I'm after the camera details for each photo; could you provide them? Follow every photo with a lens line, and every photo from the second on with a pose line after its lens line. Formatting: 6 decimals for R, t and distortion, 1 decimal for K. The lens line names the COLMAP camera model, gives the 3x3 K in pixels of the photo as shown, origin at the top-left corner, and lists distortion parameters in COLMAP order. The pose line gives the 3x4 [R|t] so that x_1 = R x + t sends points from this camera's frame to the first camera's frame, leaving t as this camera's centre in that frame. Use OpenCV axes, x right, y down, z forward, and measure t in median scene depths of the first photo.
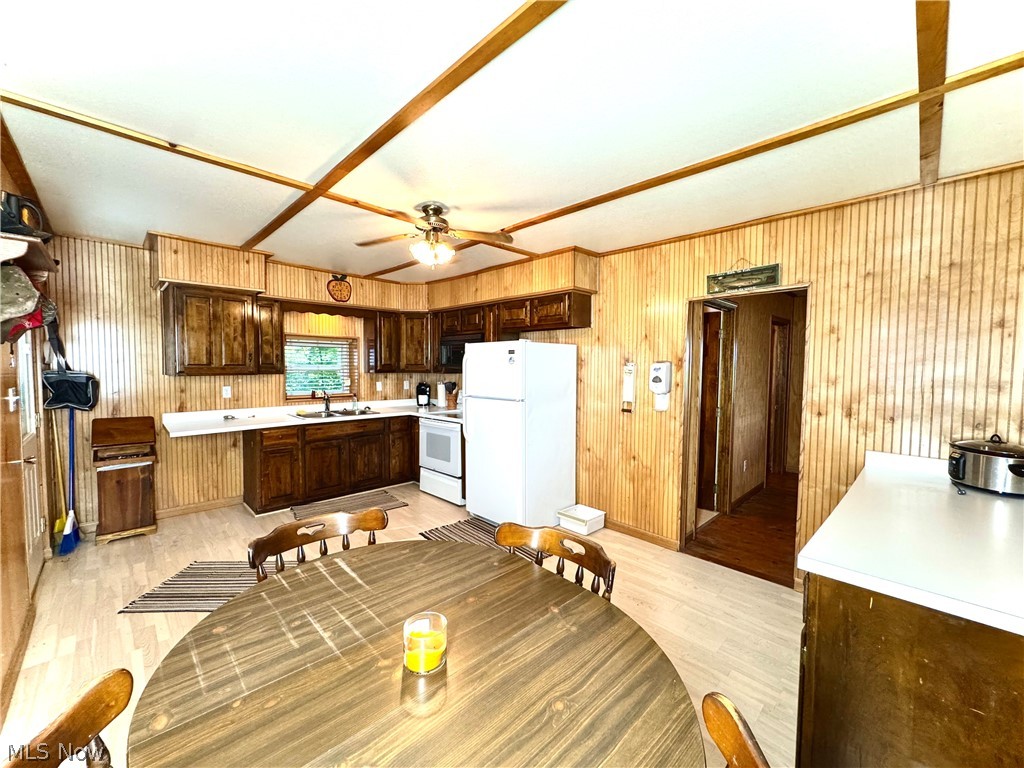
lens RADIAL K [[407.6, 0, 512.0], [0, 407.6, 384.0], [0, 0, 1]] dist [-0.002549, -0.000356]
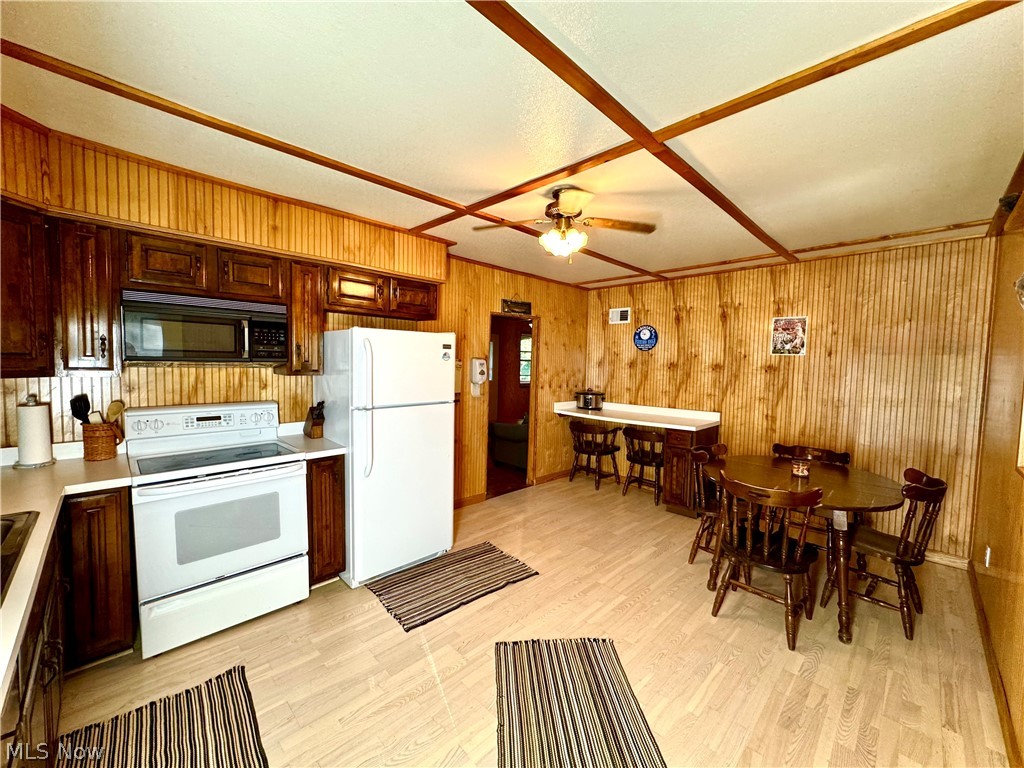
lens RADIAL K [[407.6, 0, 512.0], [0, 407.6, 384.0], [0, 0, 1]] dist [-0.002549, -0.000356]
pose [[-0.000844, -0.064774, 0.997900, -0.884405], [0.024635, 0.997596, 0.064775, -0.053602], [-0.999696, 0.024638, 0.000753, 0.884274]]
